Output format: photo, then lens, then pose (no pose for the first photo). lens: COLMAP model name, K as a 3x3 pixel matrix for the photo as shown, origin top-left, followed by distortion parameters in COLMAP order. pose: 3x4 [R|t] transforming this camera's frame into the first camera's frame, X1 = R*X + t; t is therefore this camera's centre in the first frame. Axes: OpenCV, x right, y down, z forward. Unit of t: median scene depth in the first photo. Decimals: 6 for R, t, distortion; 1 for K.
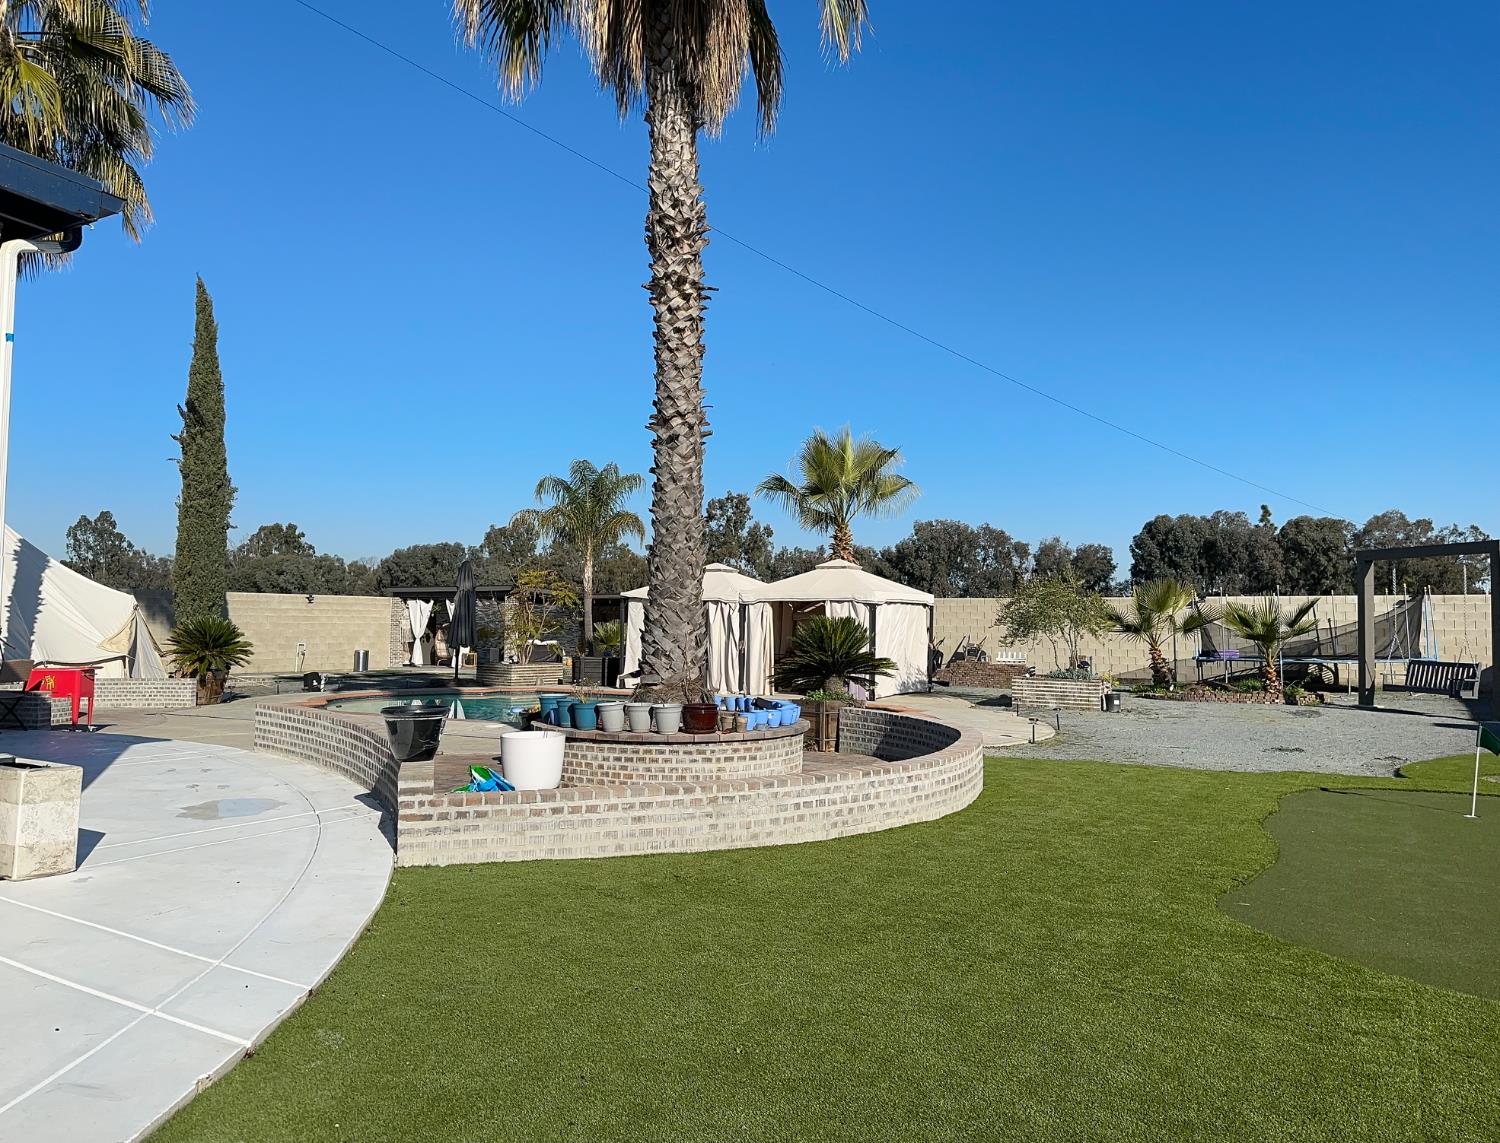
lens RADIAL K [[1039.0, 0, 754.3], [0, 1039.0, 576.9], [0, 0, 1]] dist [0.159838, -0.273132]
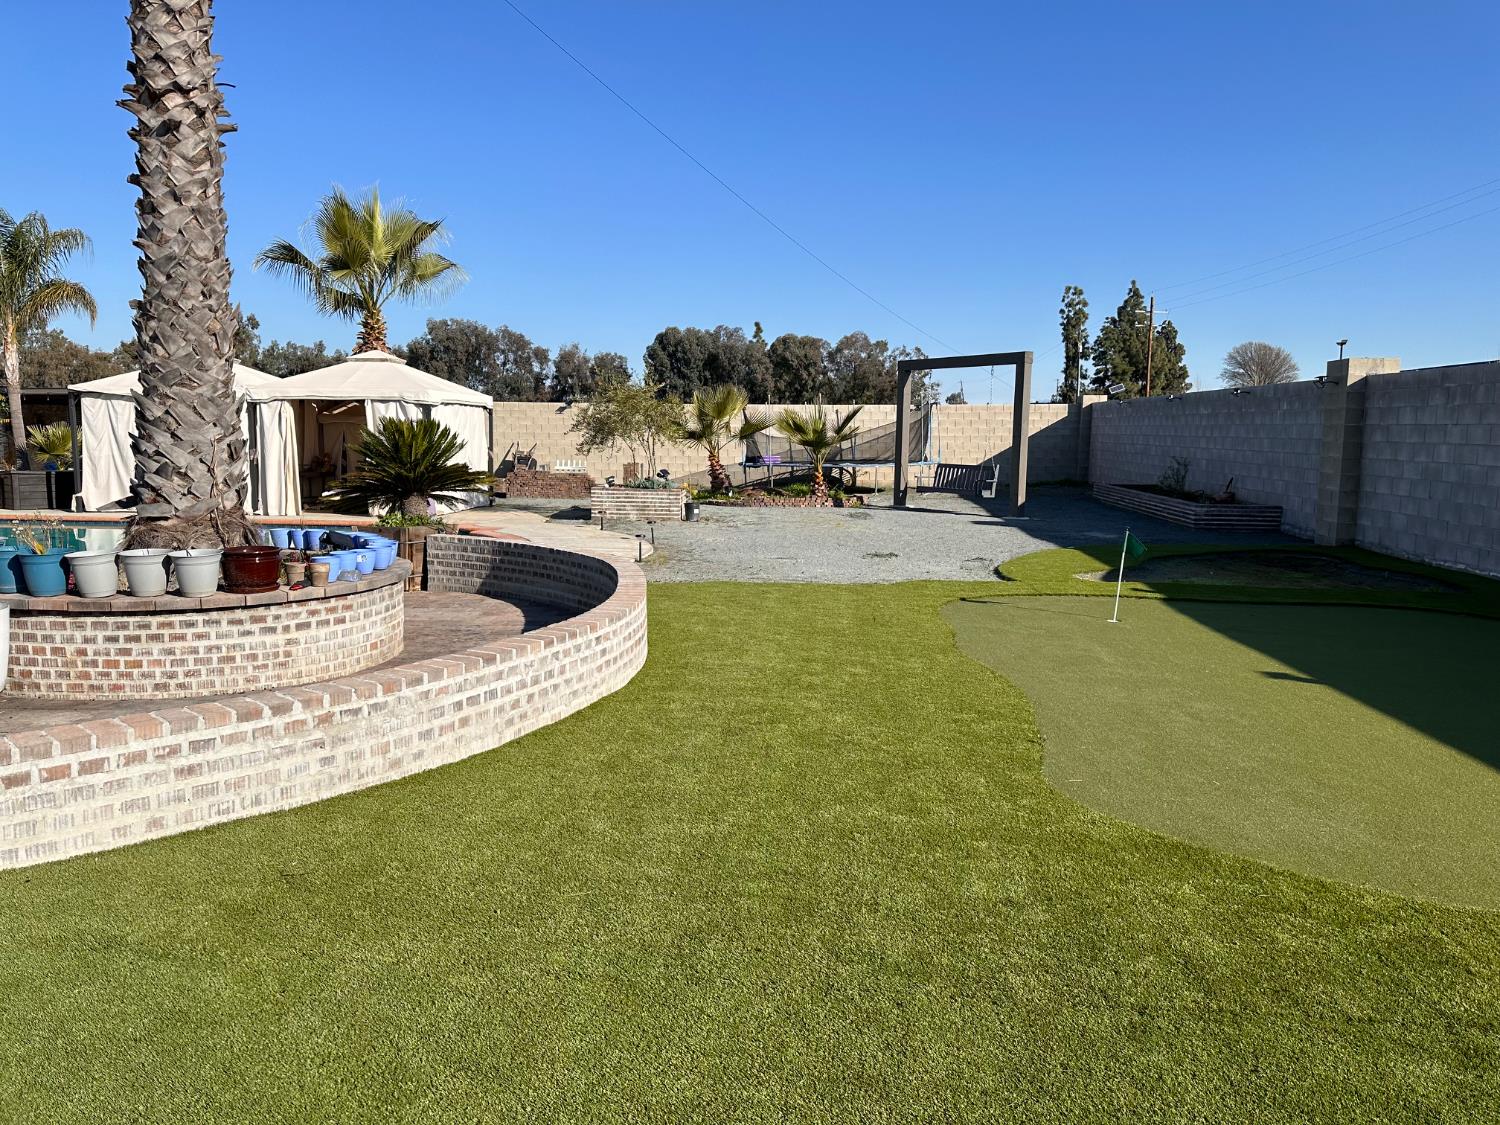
lens RADIAL K [[1032.0, 0, 761.9], [0, 1032.0, 559.4], [0, 0, 1]] dist [0.063806, -0.080820]
pose [[0.895736, -0.051287, 0.441618, -0.042274], [-0.023536, 0.986461, 0.162301, 0.011083], [-0.443963, -0.155773, 0.882401, 0.211408]]
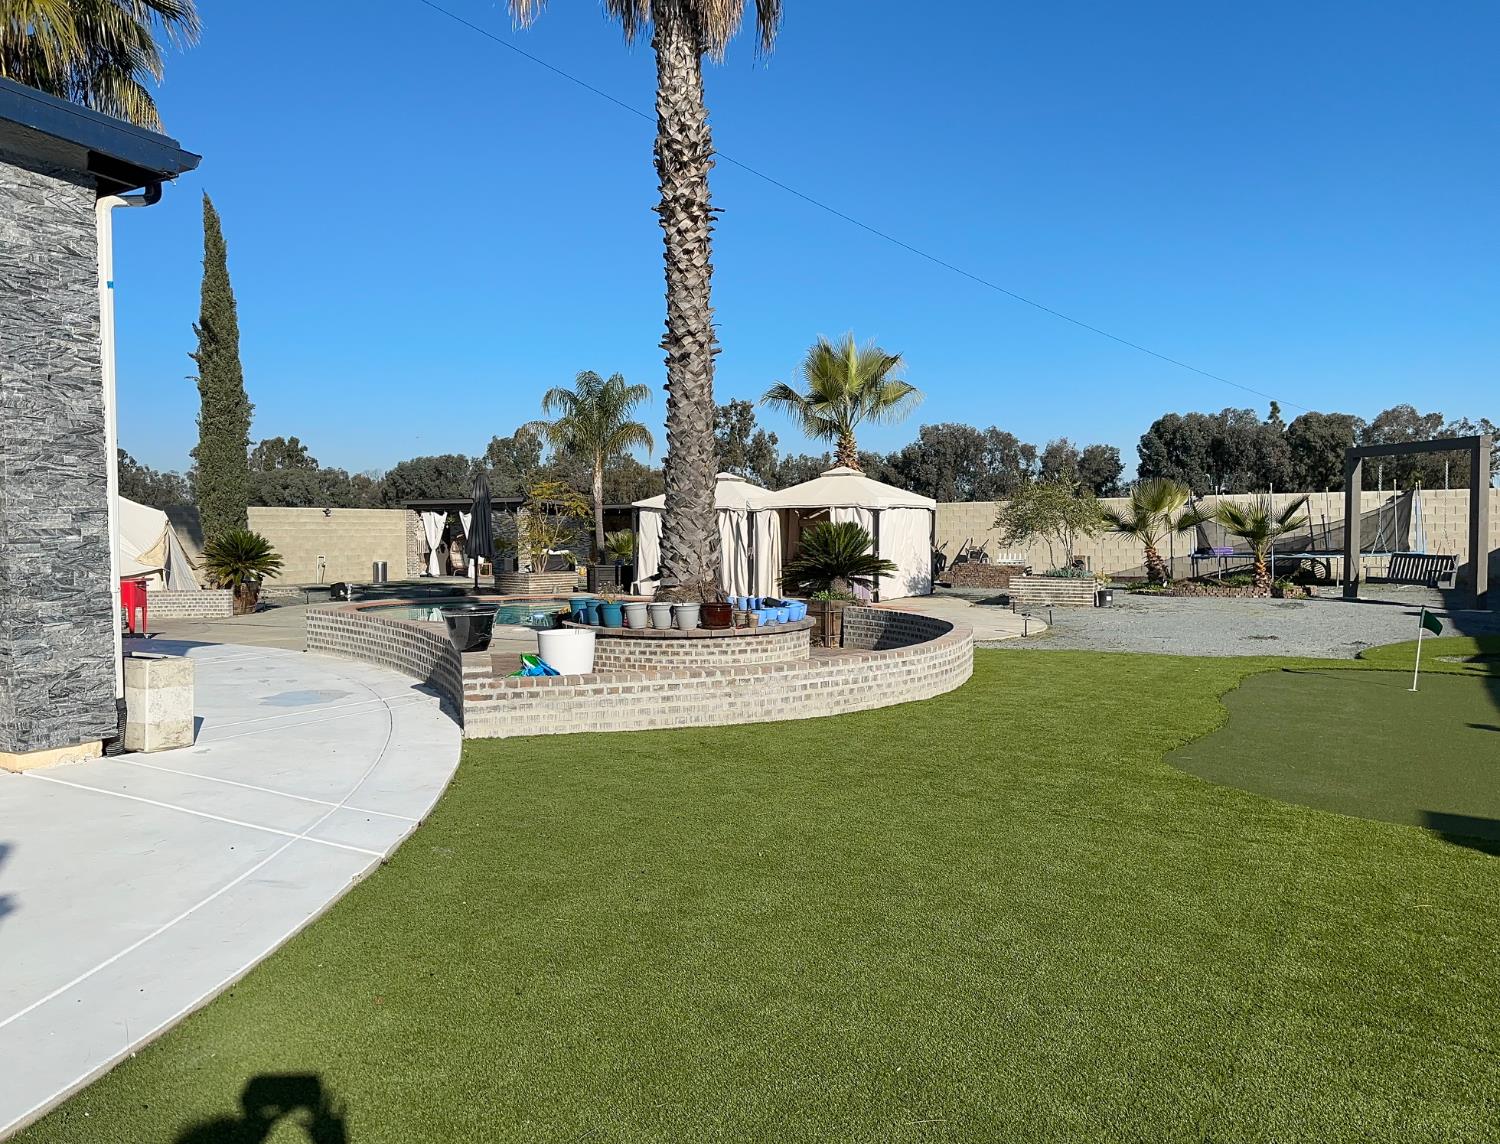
lens RADIAL K [[1039.0, 0, 754.3], [0, 1039.0, 577.4], [0, 0, 1]] dist [0.159838, -0.273132]
pose [[0.999850, -0.015951, -0.006697, -0.002716], [0.016482, 0.995936, 0.088542, -0.001238], [0.005258, -0.088639, 0.996050, -0.073493]]
